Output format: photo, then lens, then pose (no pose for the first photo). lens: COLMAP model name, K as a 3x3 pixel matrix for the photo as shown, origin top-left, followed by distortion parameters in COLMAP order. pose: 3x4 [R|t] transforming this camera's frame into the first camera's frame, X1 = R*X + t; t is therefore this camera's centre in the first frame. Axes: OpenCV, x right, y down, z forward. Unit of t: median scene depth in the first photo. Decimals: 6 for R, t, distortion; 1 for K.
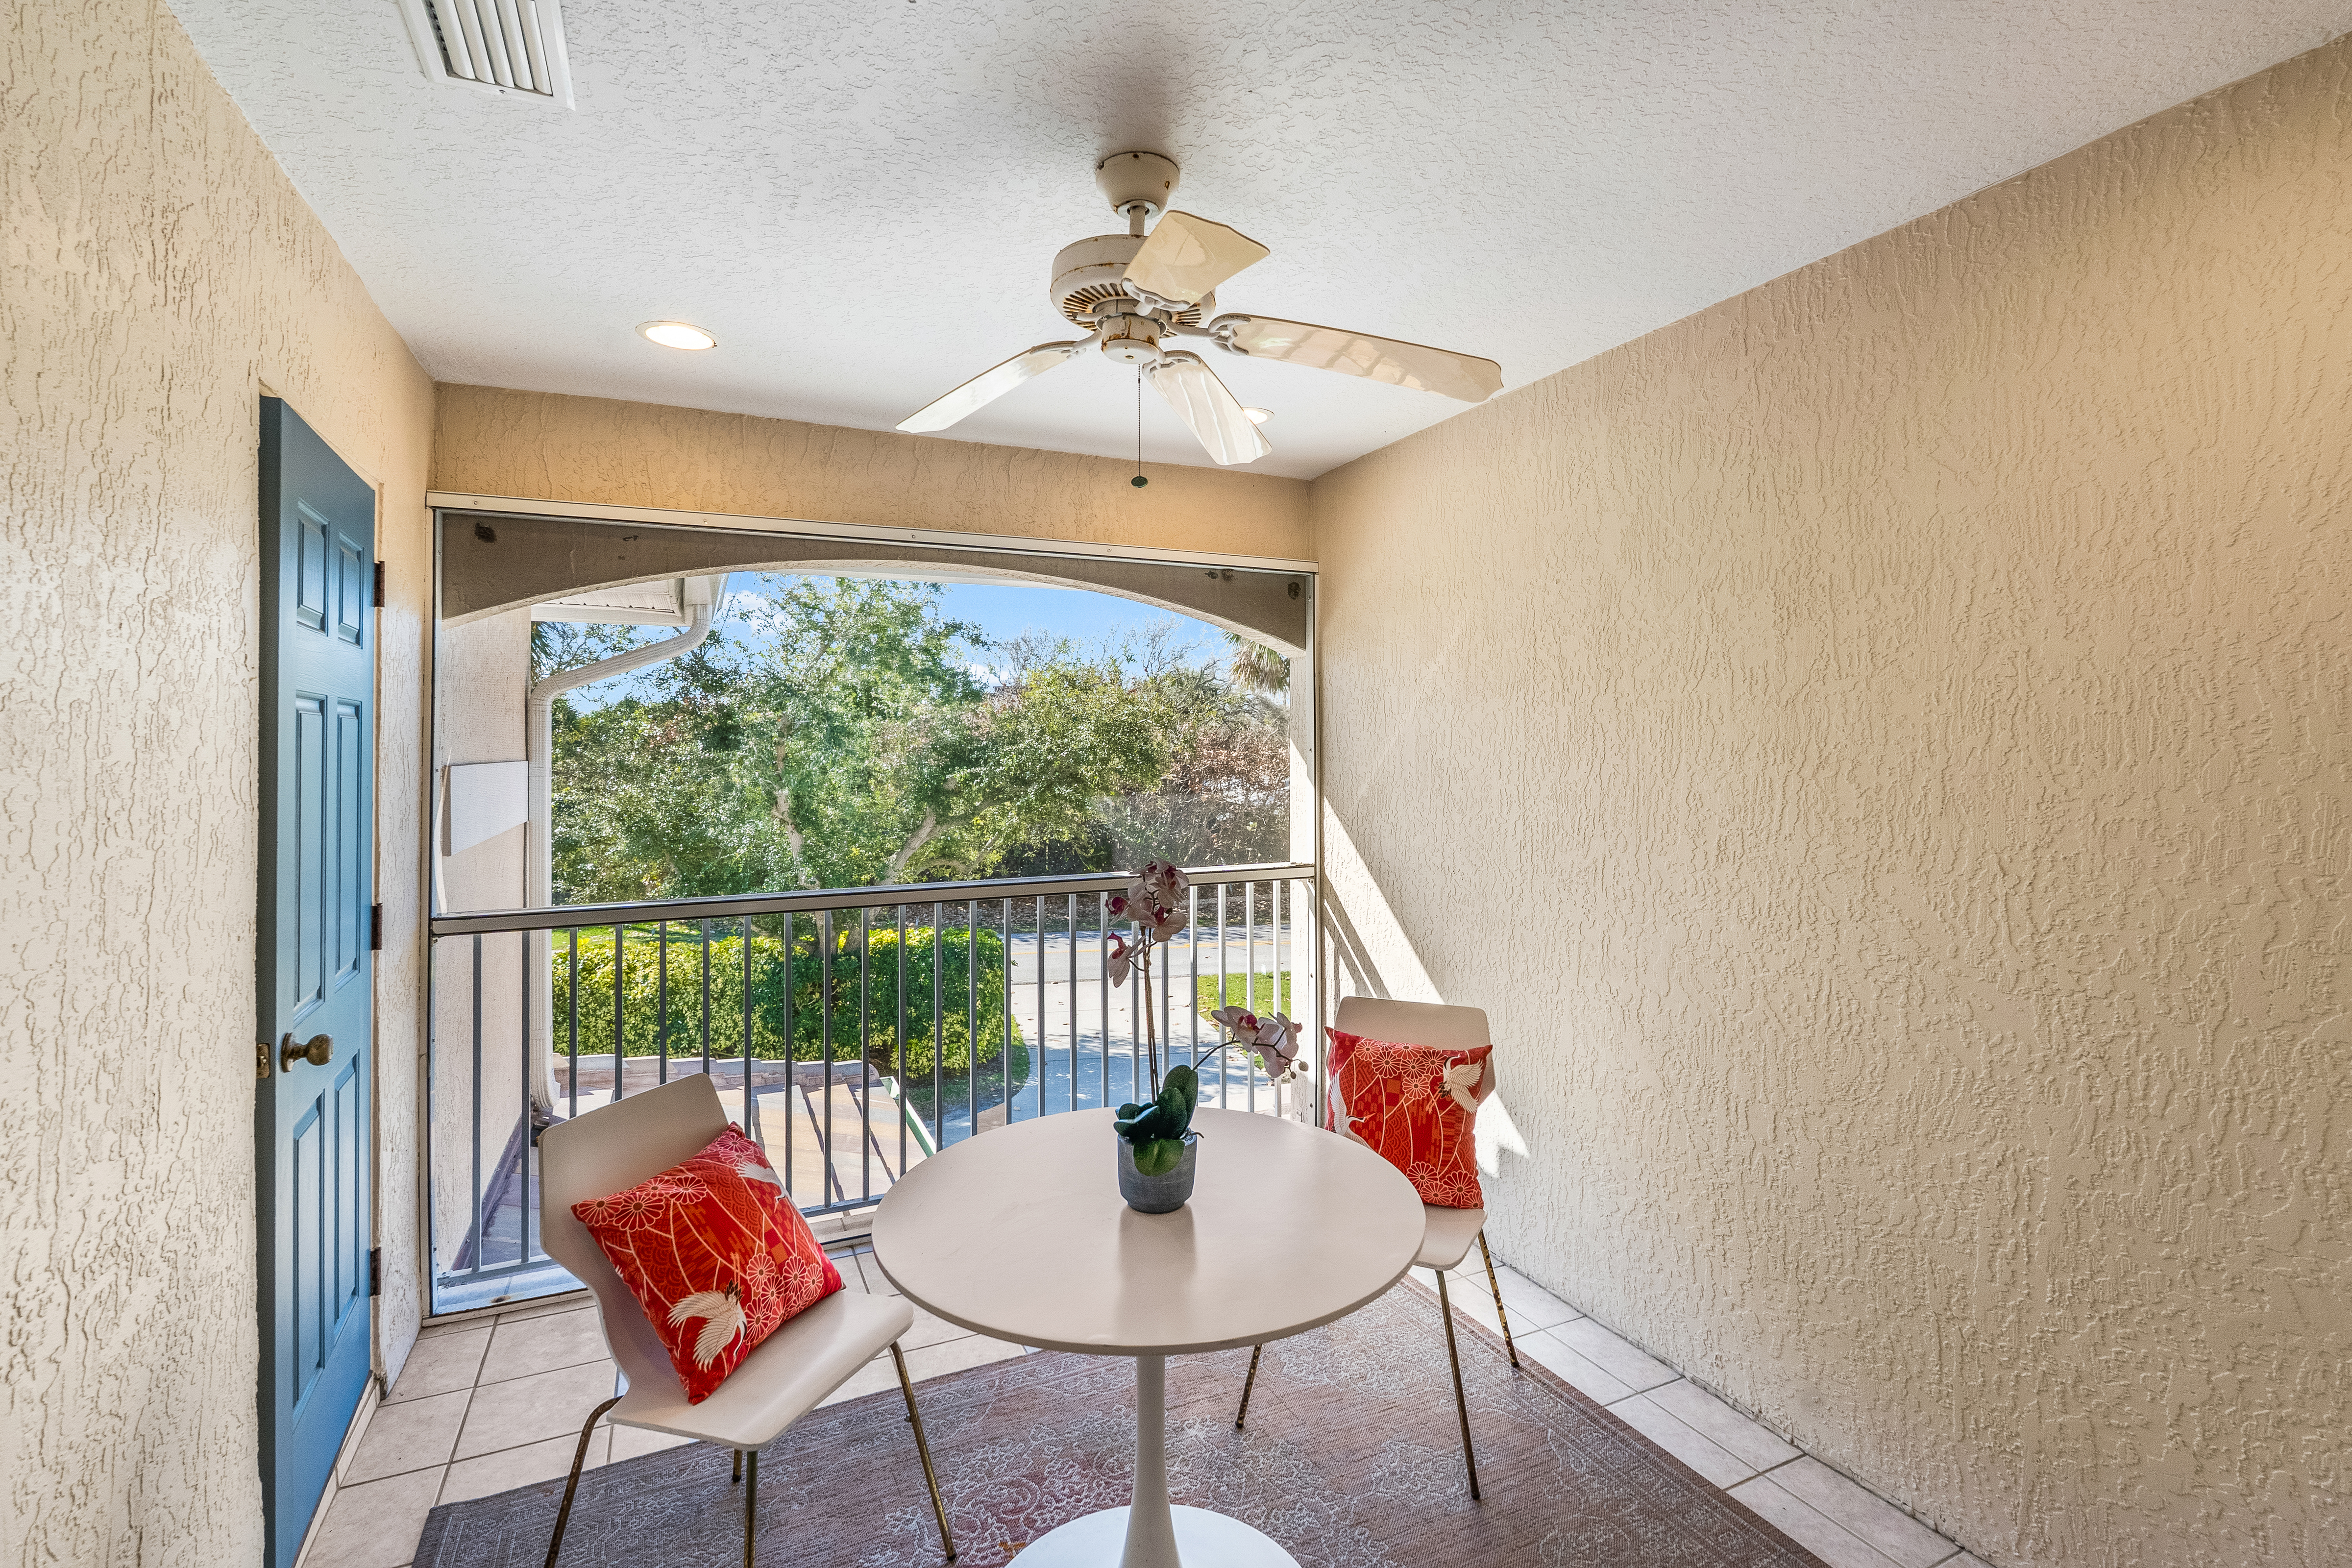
lens RADIAL K [[1078.9, 0, 1173.2], [0, 1078.9, 747.0], [0, 0, 1]] dist [-0.000099, 0.000295]
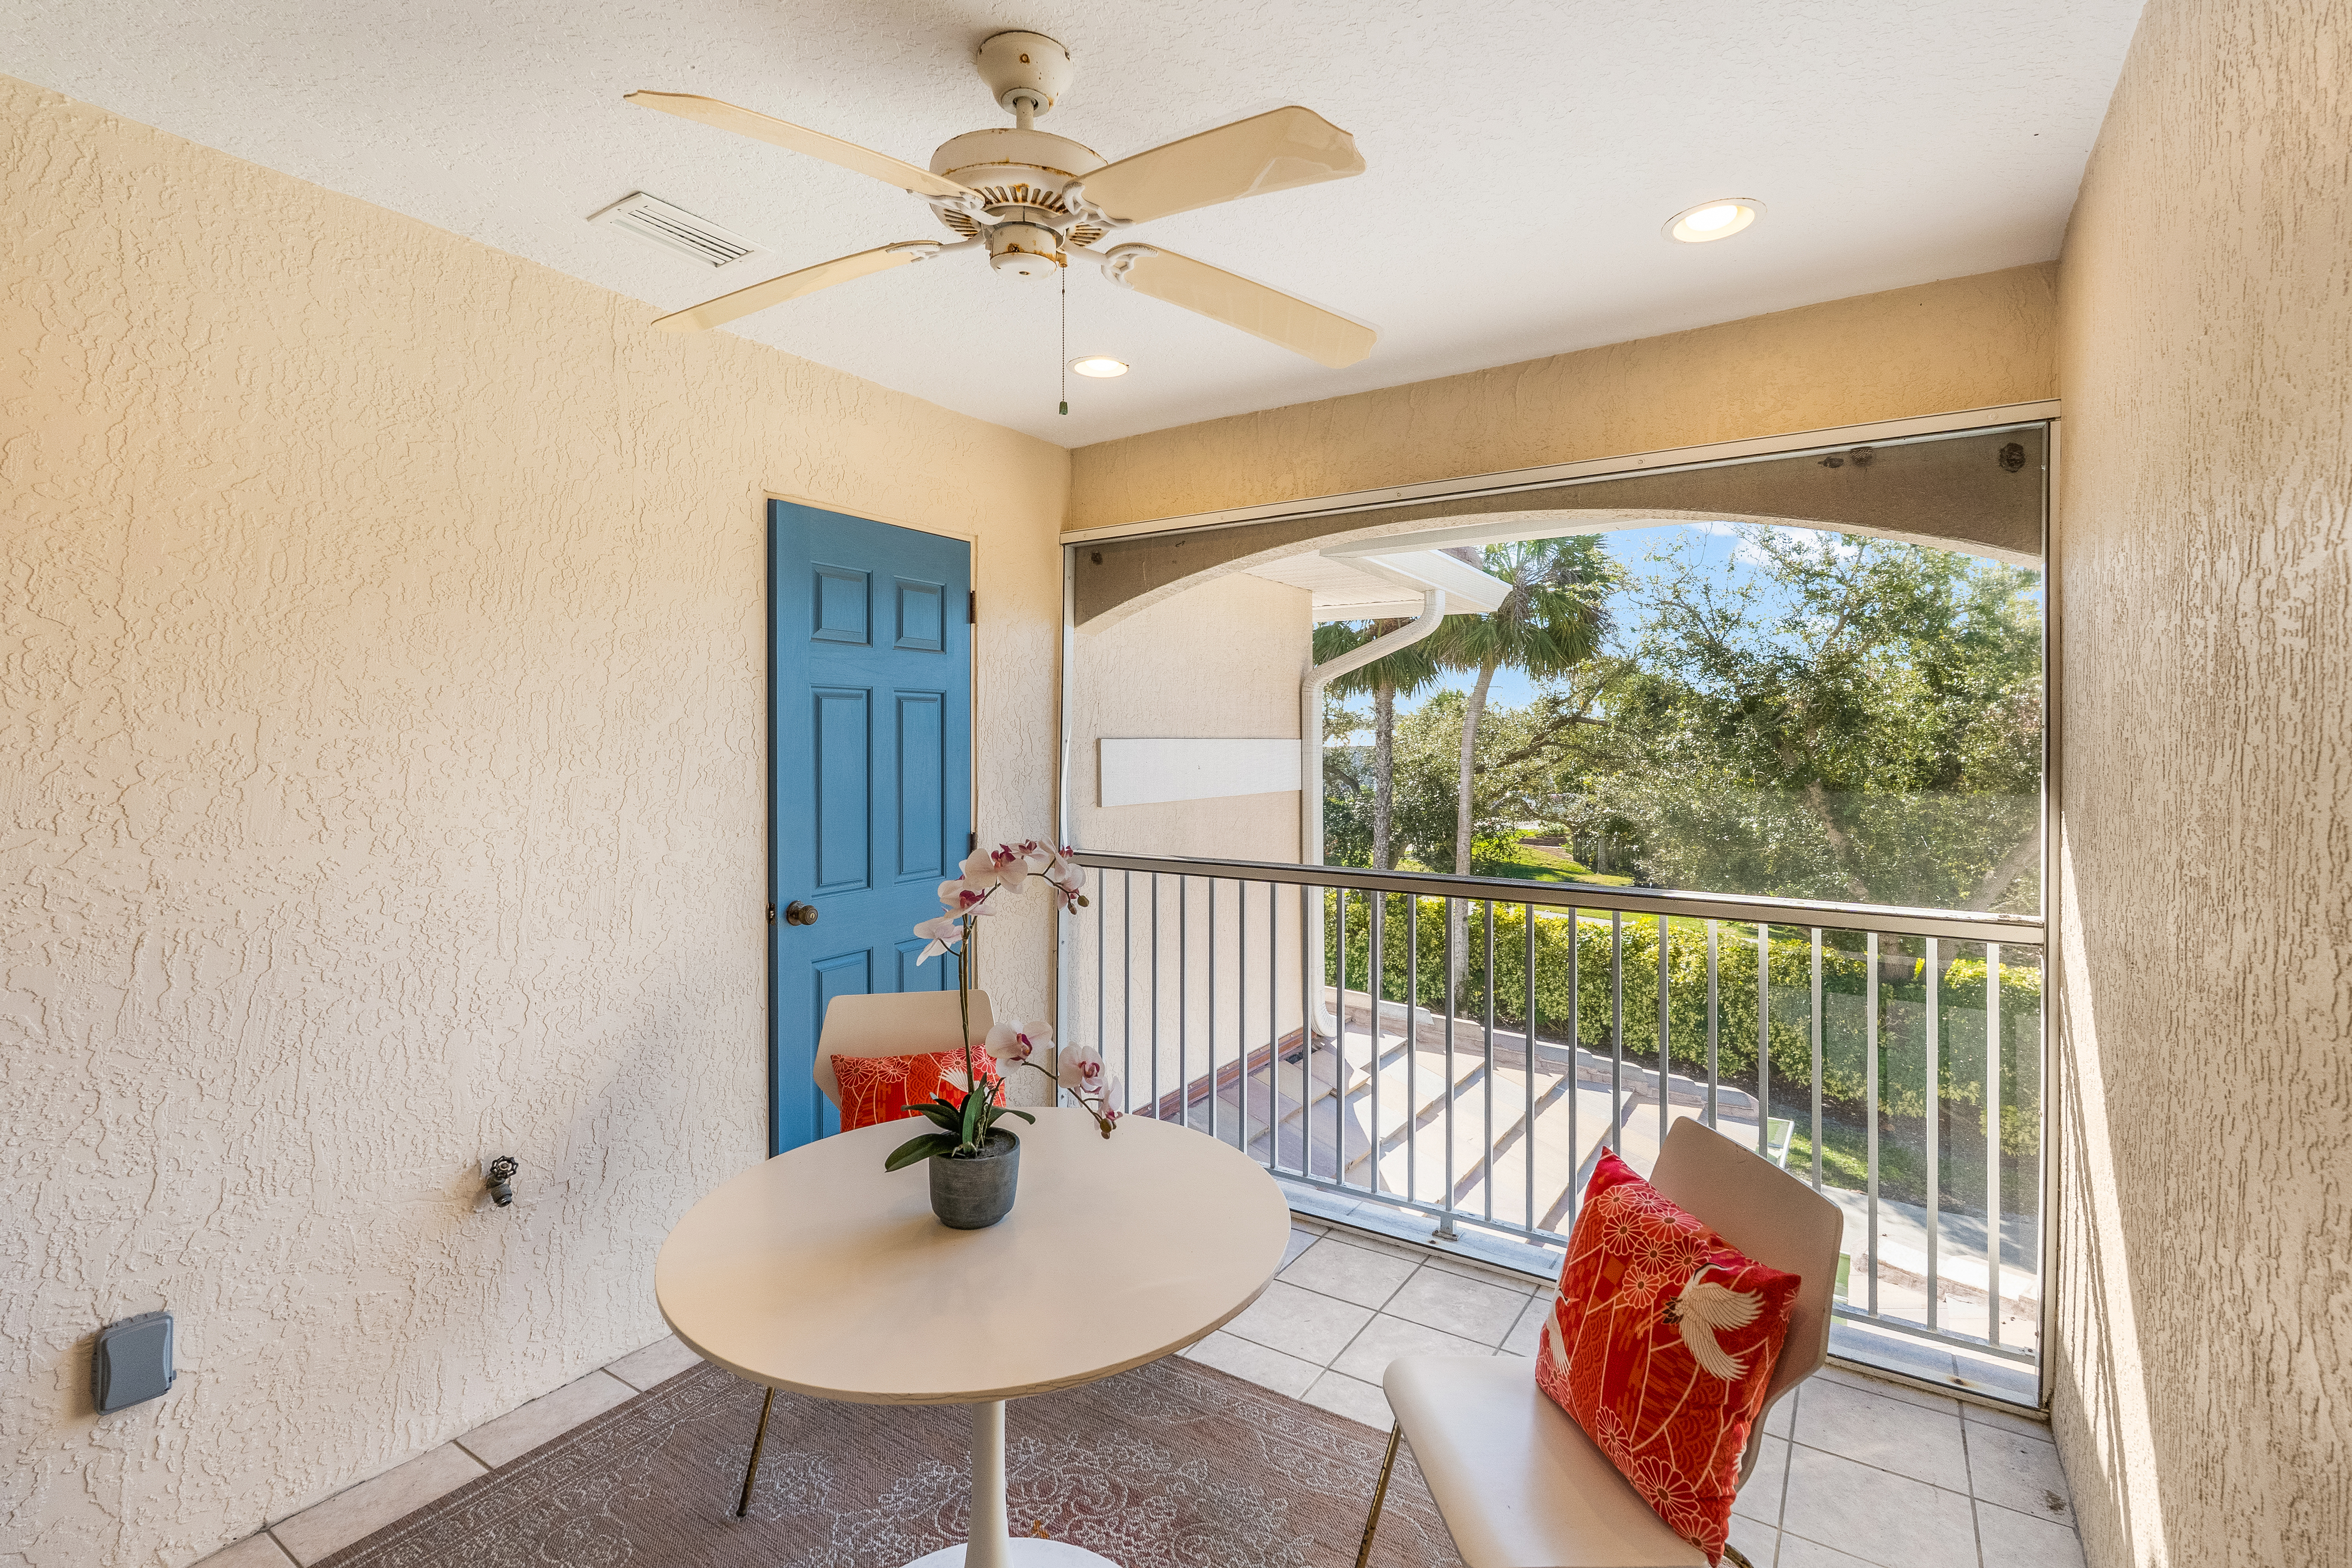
lens RADIAL K [[1064.7, 0, 1173.1], [0, 1064.7, 748.9], [0, 0, 1]] dist [-0.001748, -0.000047]
pose [[0.529613, 0.014296, -0.848119, 0.410380], [-0.003894, 0.999888, 0.014423, 0.009155], [0.848231, -0.004336, 0.529609, 0.336335]]
